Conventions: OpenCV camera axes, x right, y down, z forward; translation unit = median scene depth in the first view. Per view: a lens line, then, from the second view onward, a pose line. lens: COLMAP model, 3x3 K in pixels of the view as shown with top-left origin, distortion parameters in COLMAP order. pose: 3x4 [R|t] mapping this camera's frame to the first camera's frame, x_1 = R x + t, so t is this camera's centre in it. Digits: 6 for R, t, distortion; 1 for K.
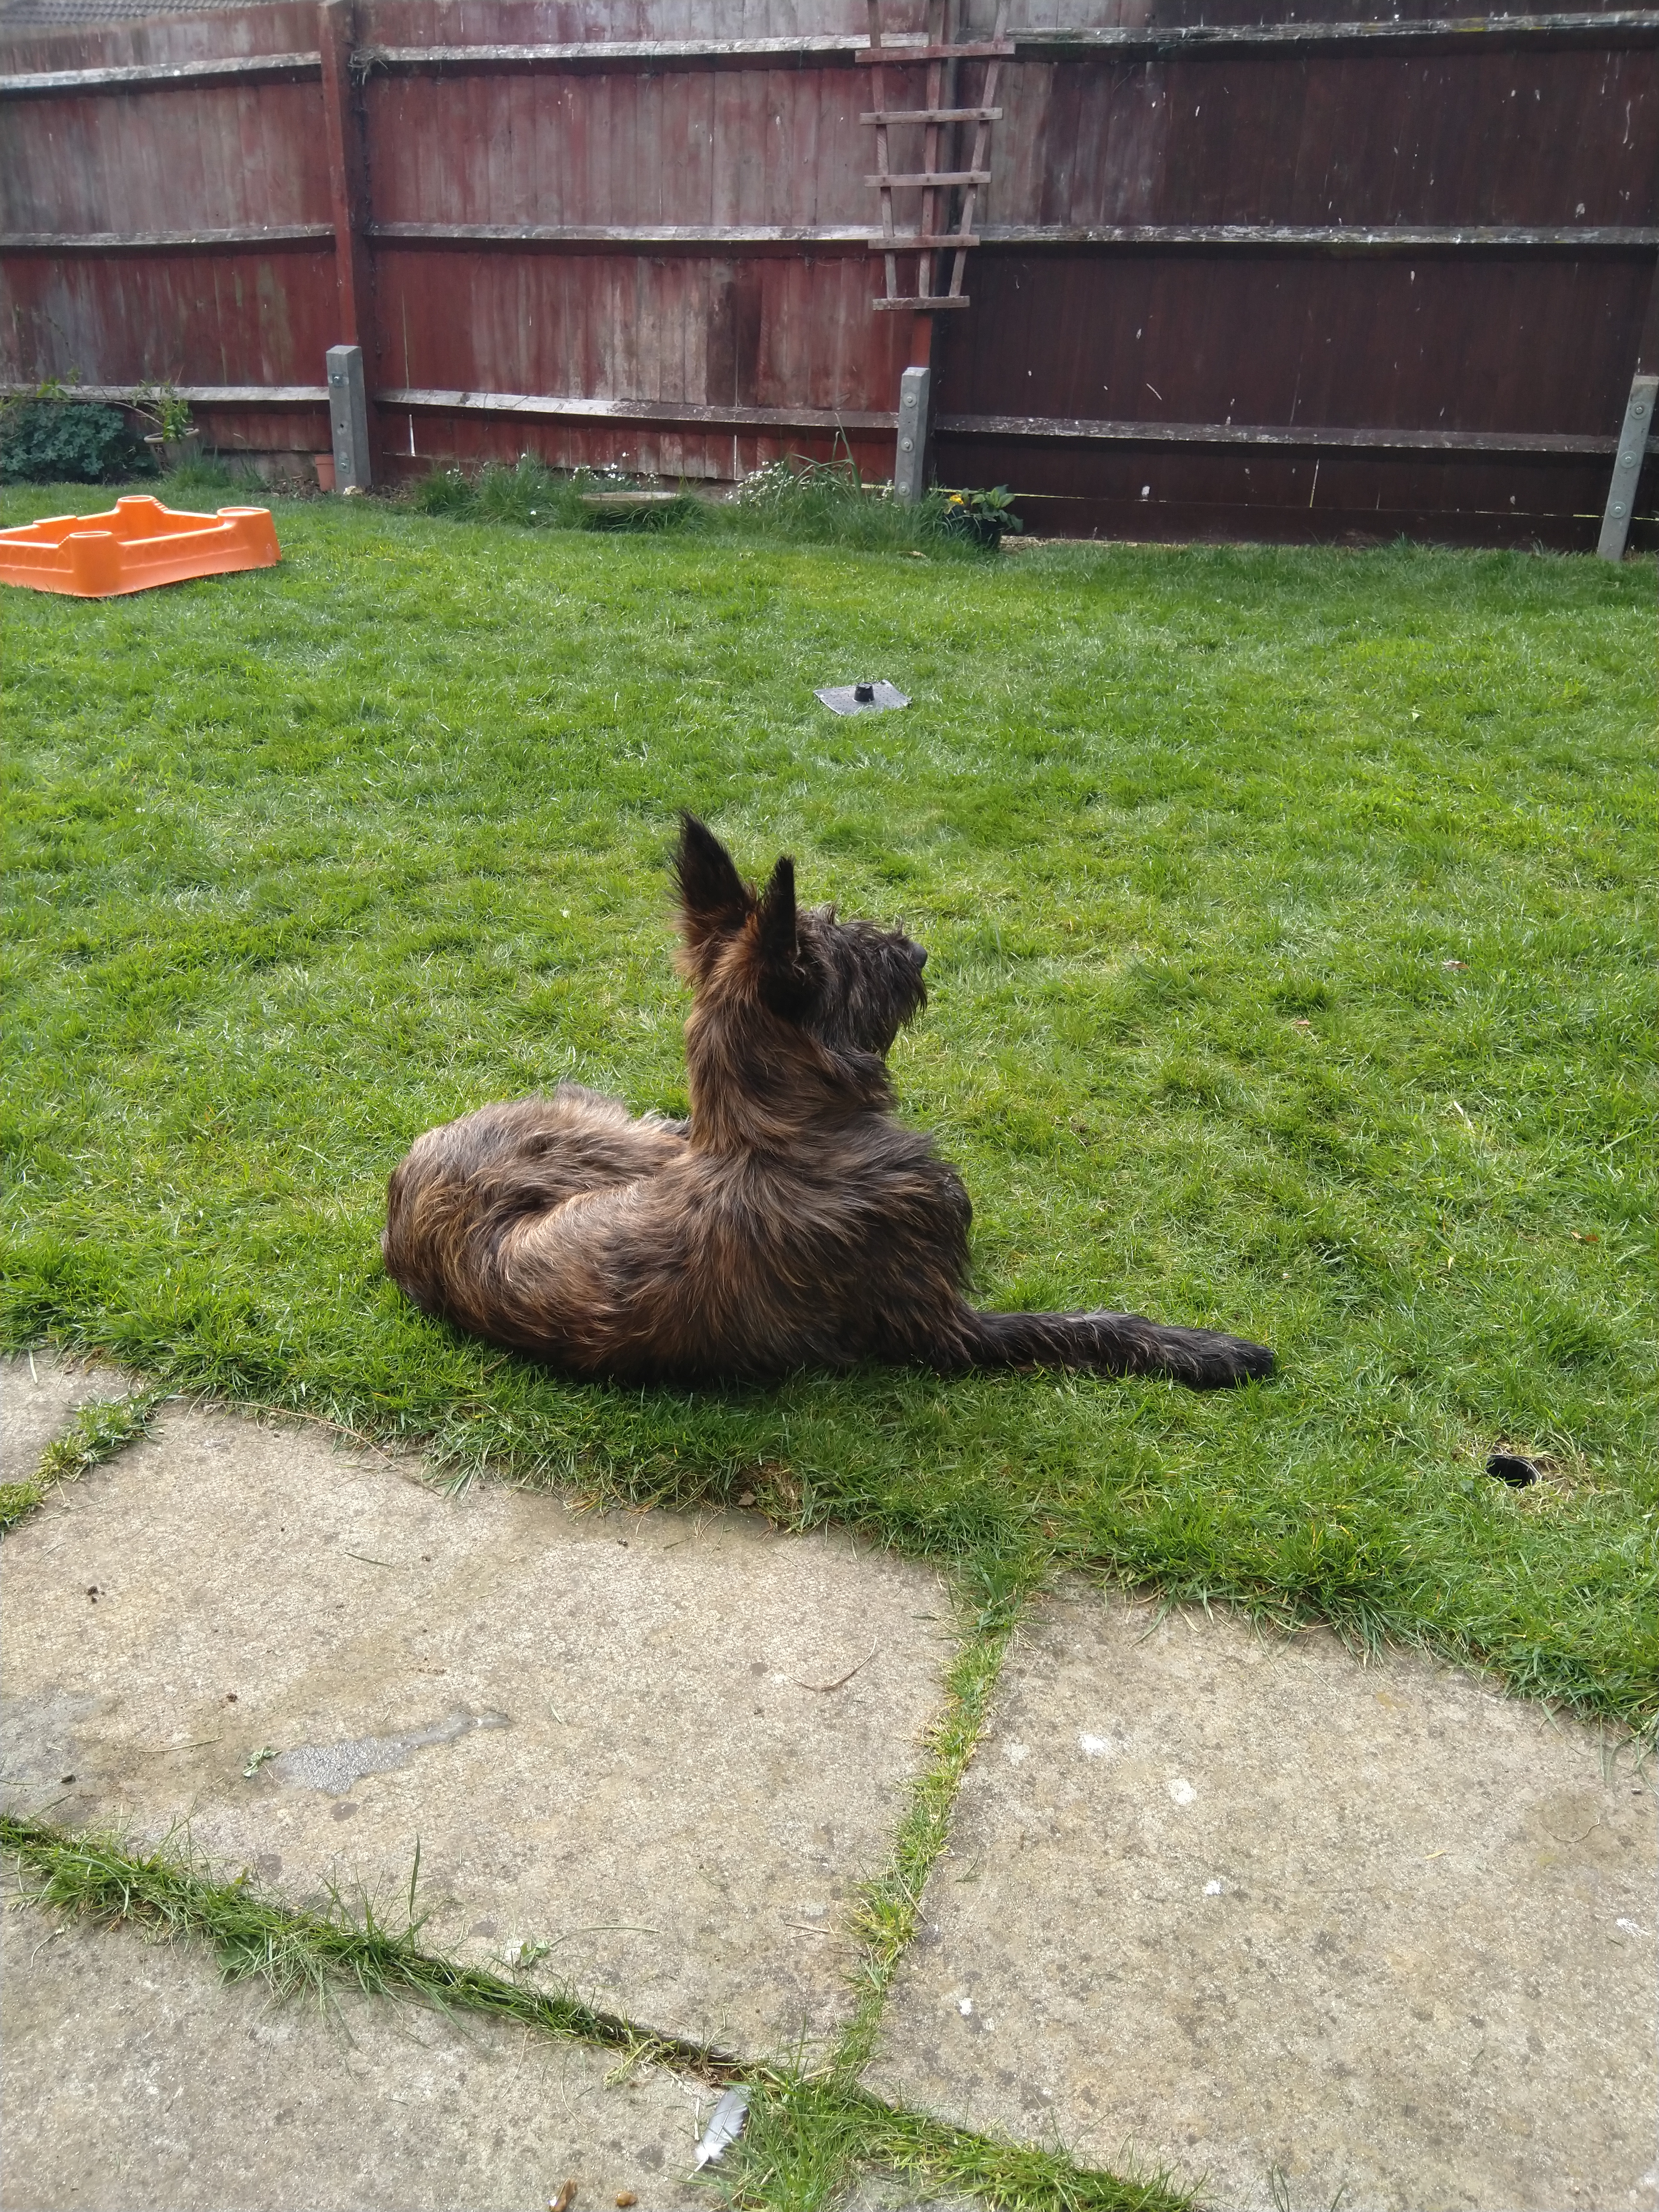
lens RADIAL K [[1692.6, 0, 833.8], [0, 1692.6, 1084.1], [0, 0, 1]] dist [0.120618, -0.197278]
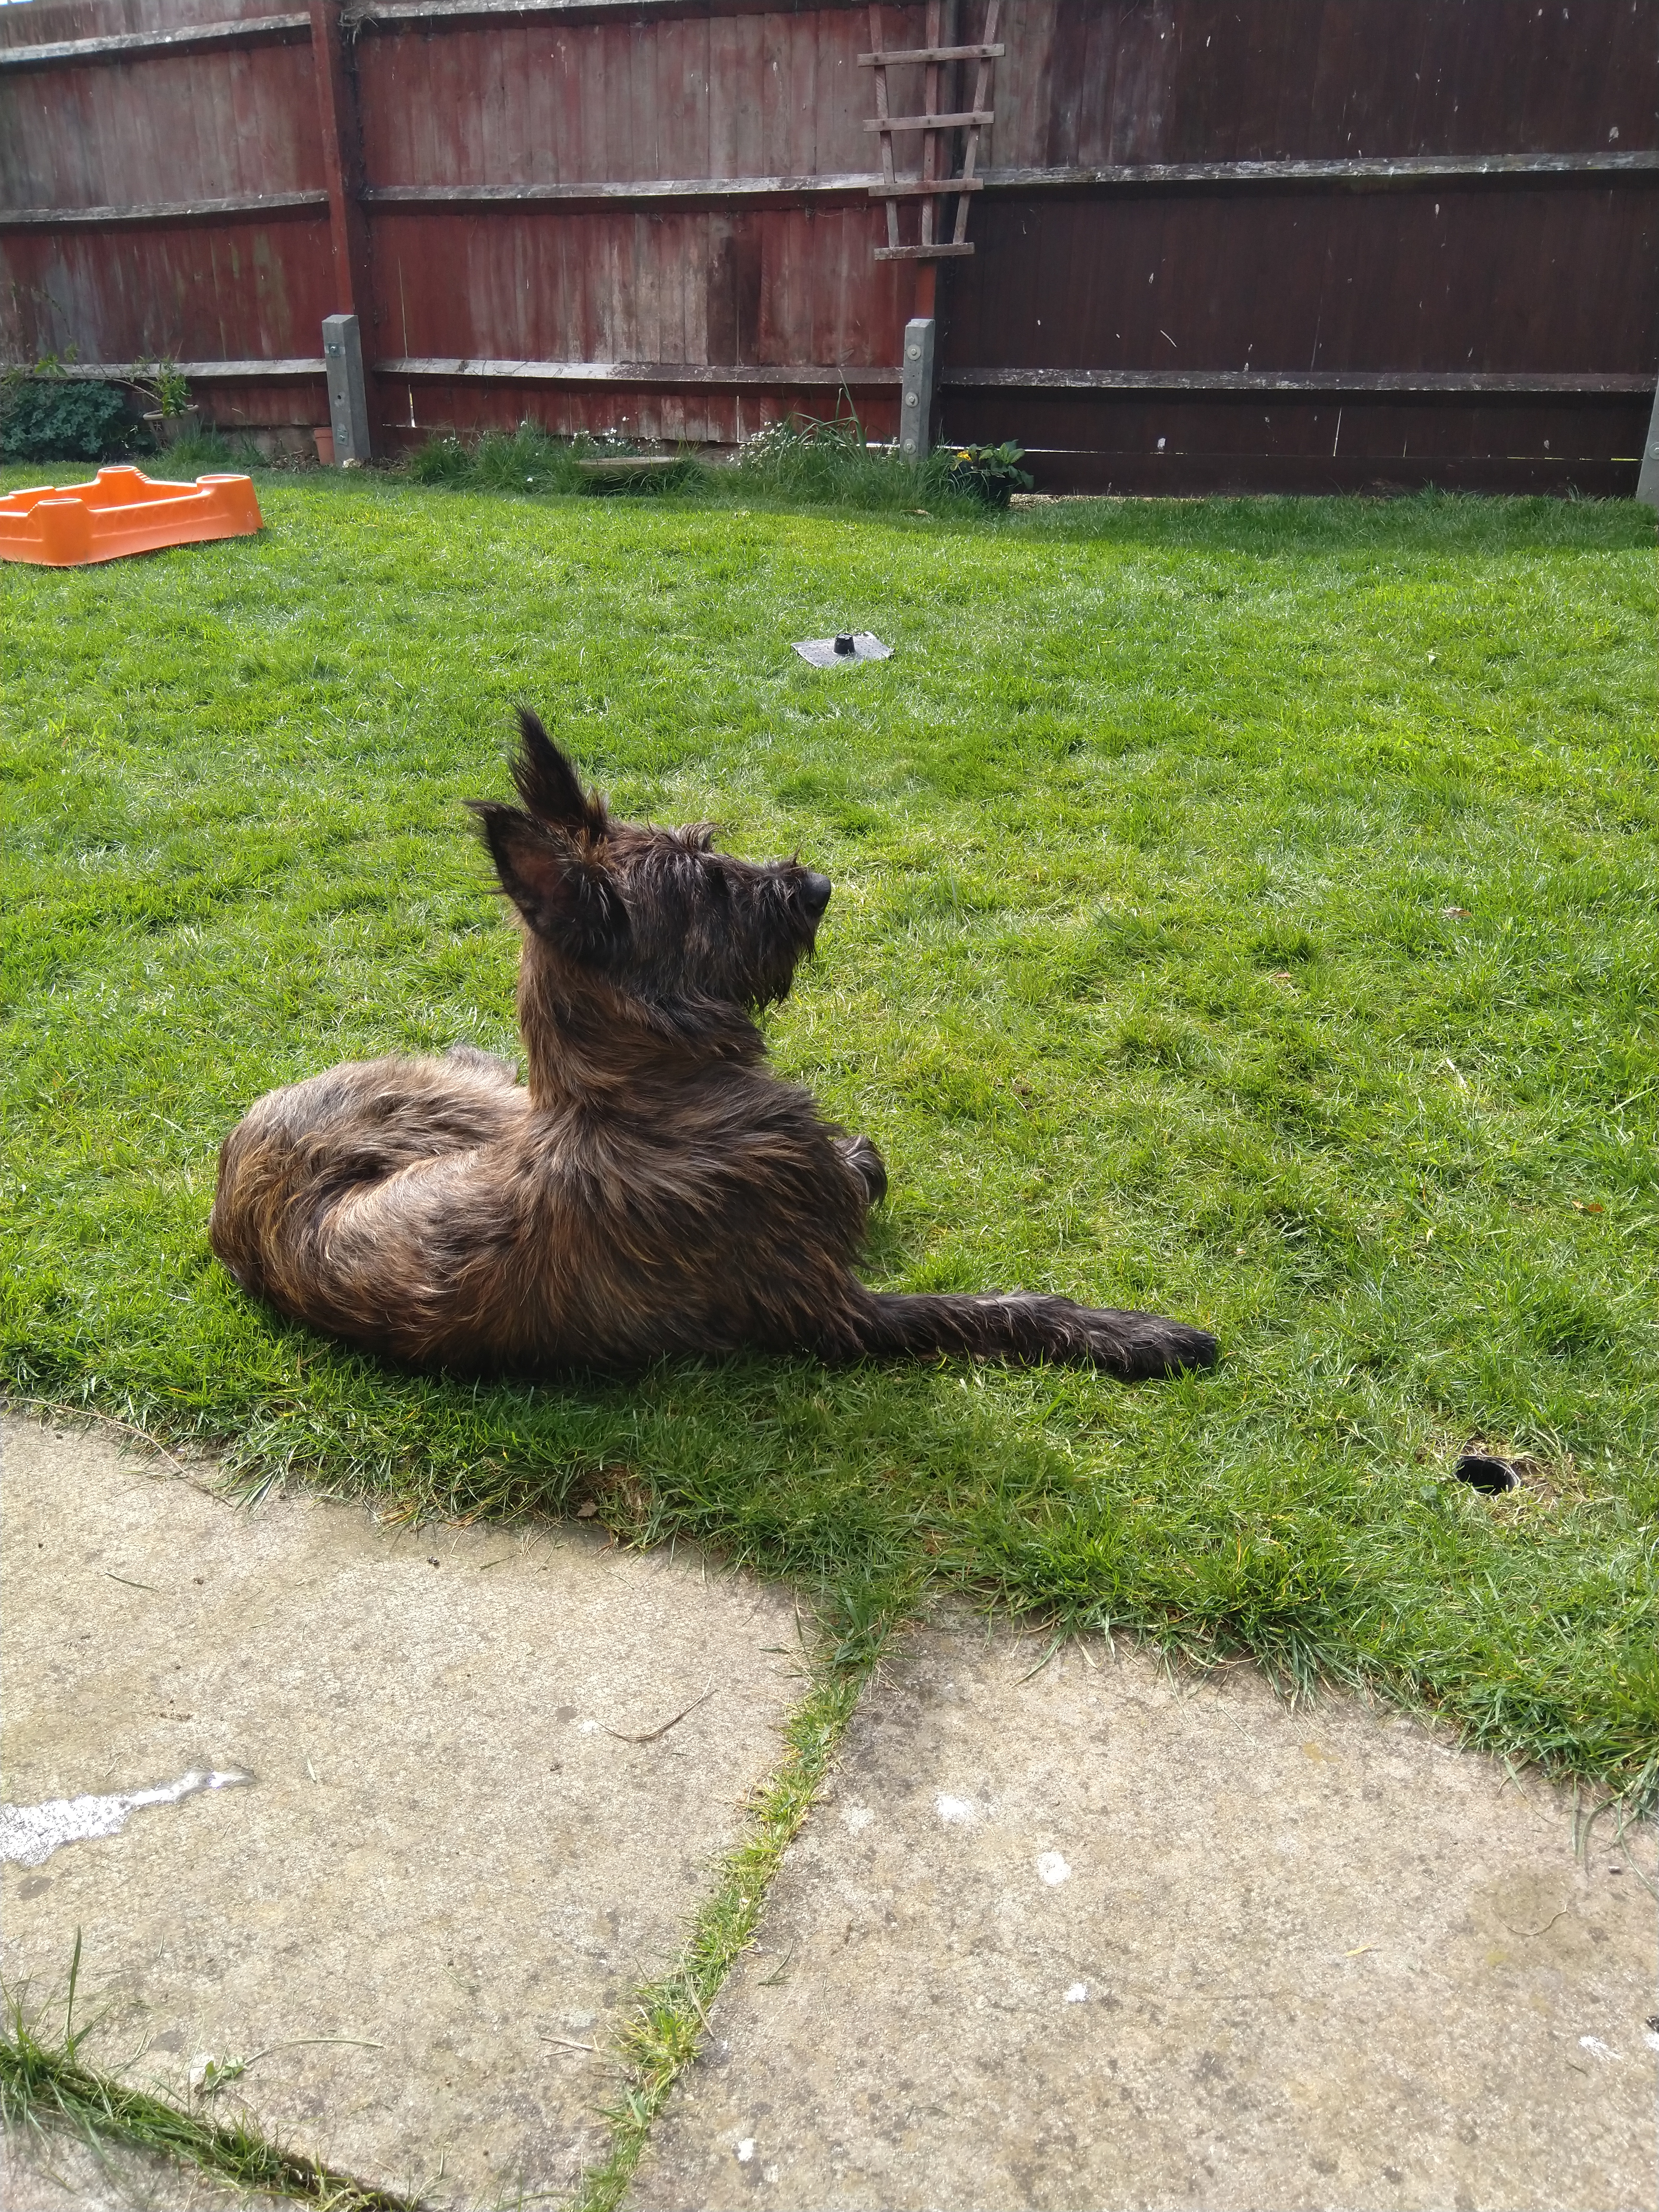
lens RADIAL K [[1683.3, 0, 845.3], [0, 1683.3, 1076.6], [0, 0, 1]] dist [0.114767, -0.176547]
pose [[0.999521, -0.007172, -0.030106, 0.075416], [0.007123, 0.999973, -0.001724, 0.018997], [0.030117, 0.001509, 0.999545, 0.102539]]
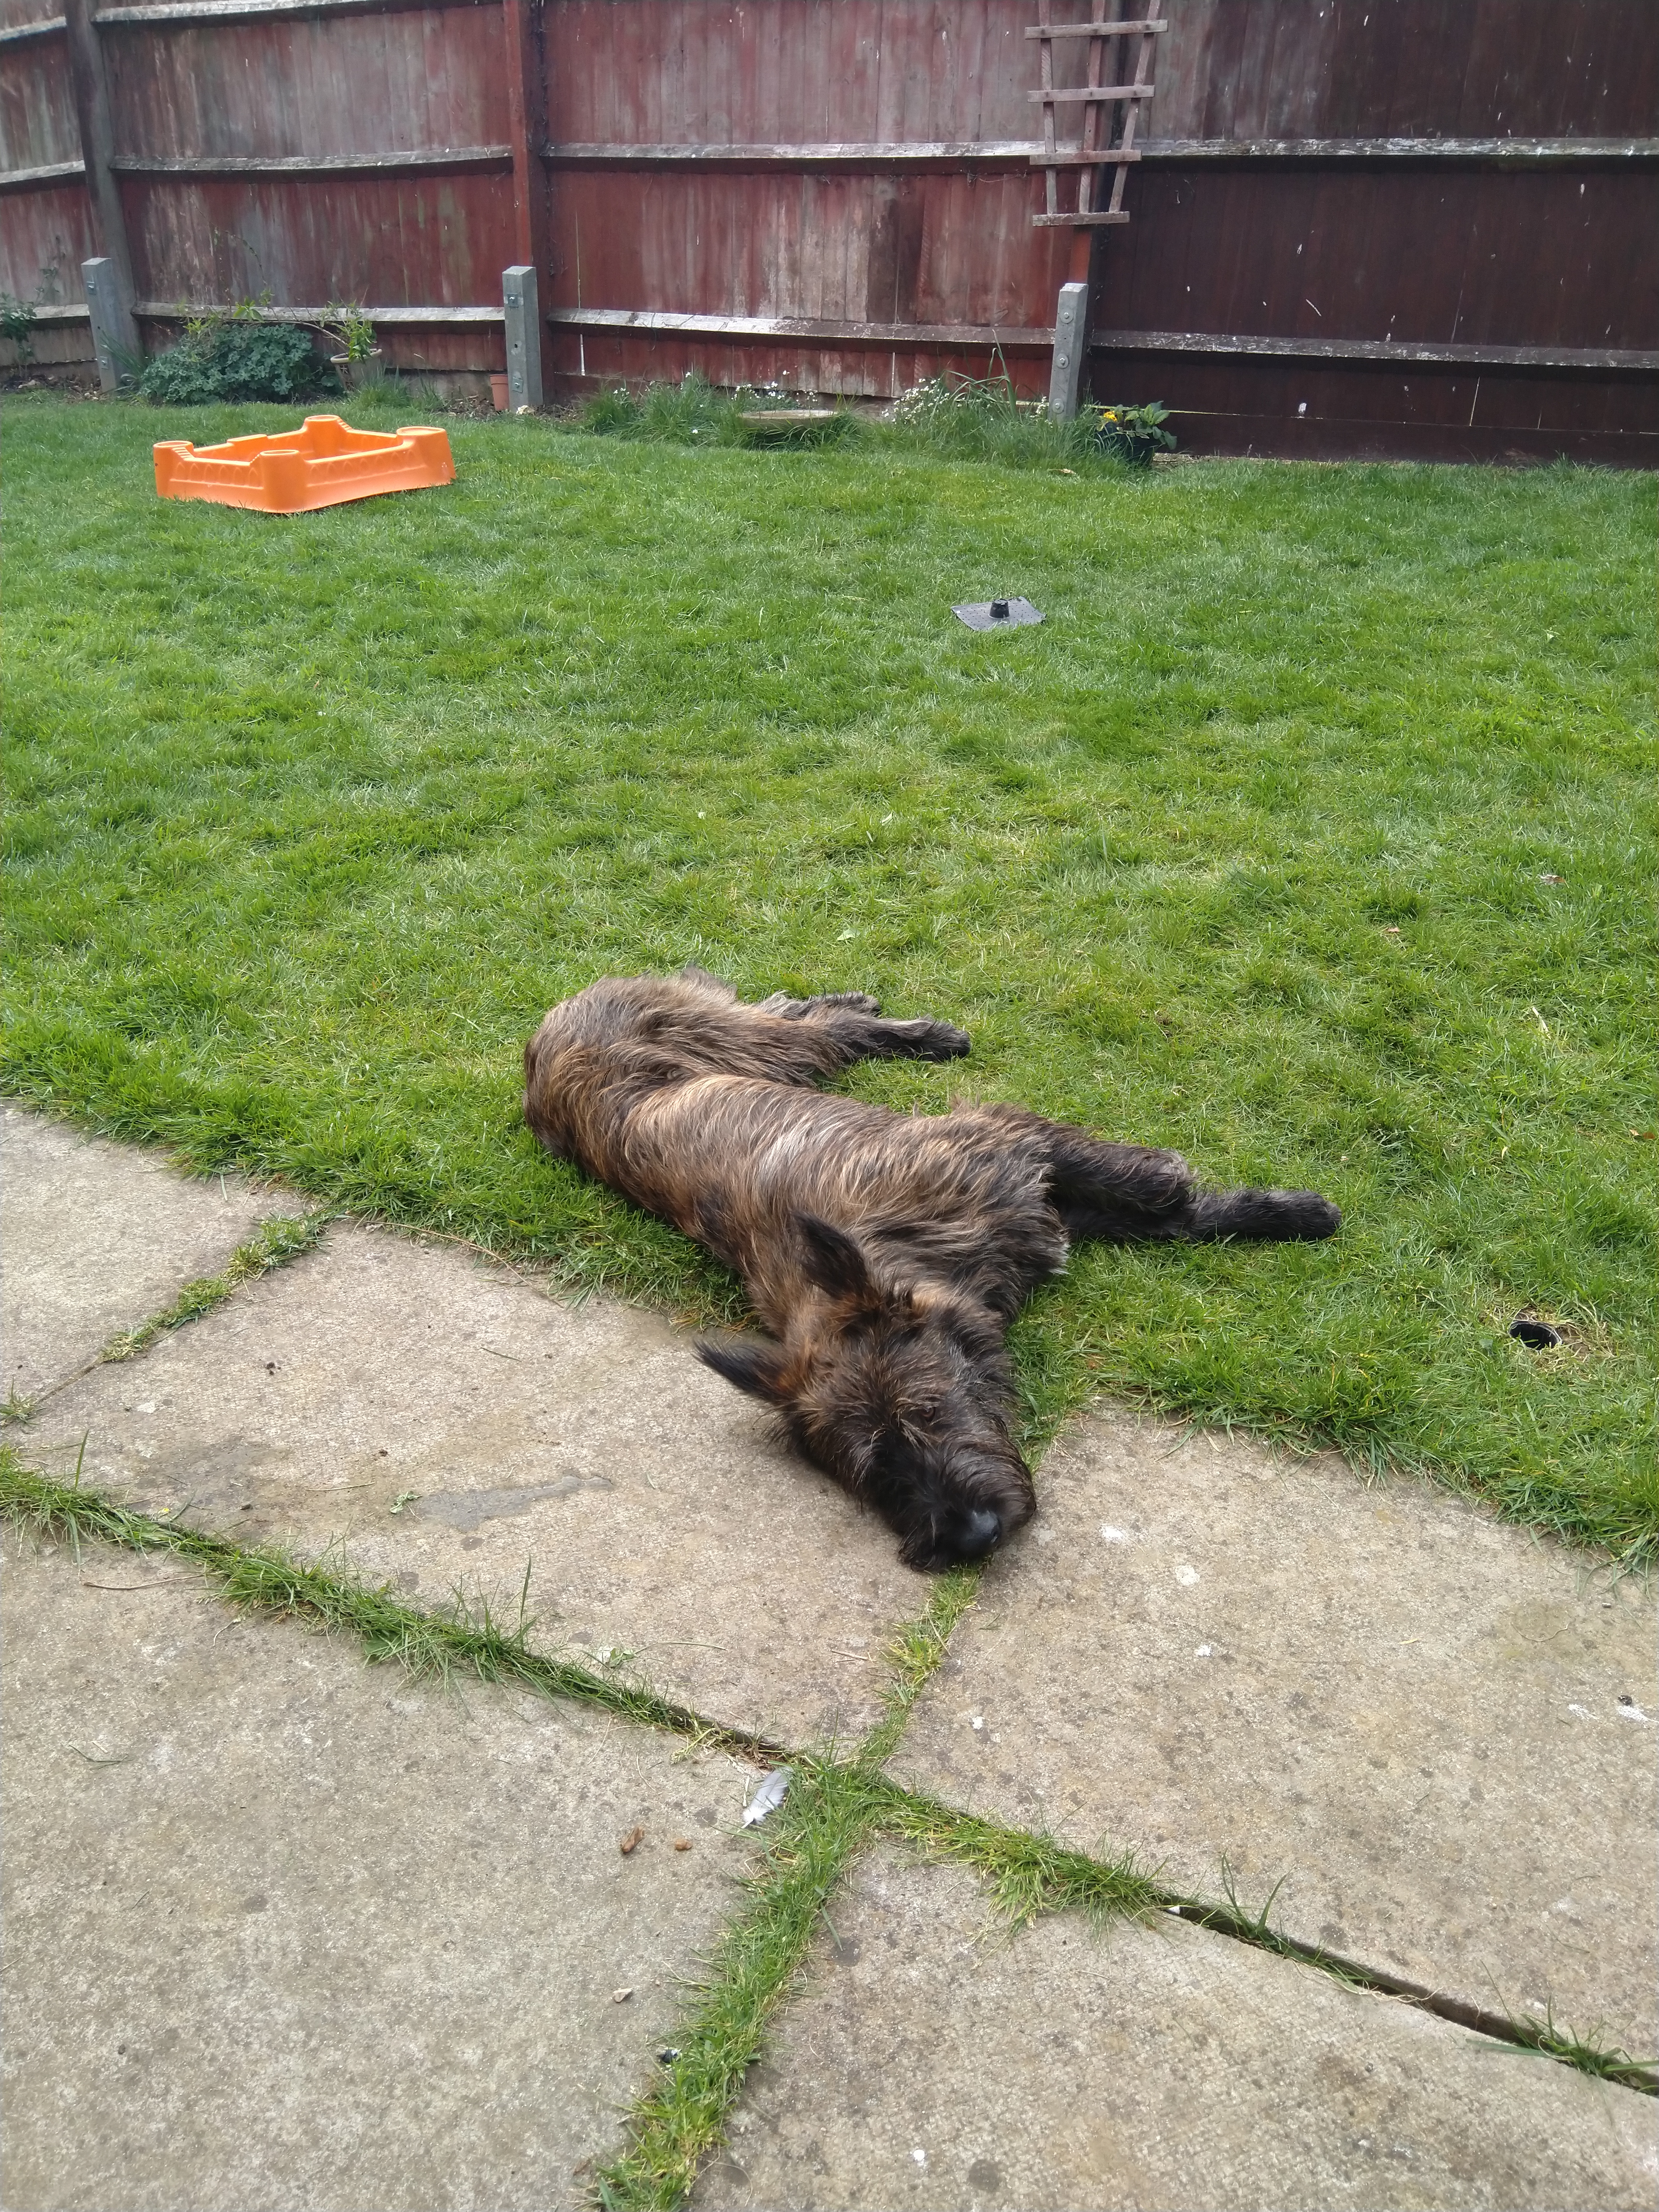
lens RADIAL K [[1692.6, 0, 833.8], [0, 1692.6, 1084.1], [0, 0, 1]] dist [0.120618, -0.197278]
pose [[0.995354, 0.034257, -0.089983, 0.034690], [-0.030342, 0.998547, 0.044523, 0.023808], [0.091378, -0.041586, 0.994948, -0.082039]]
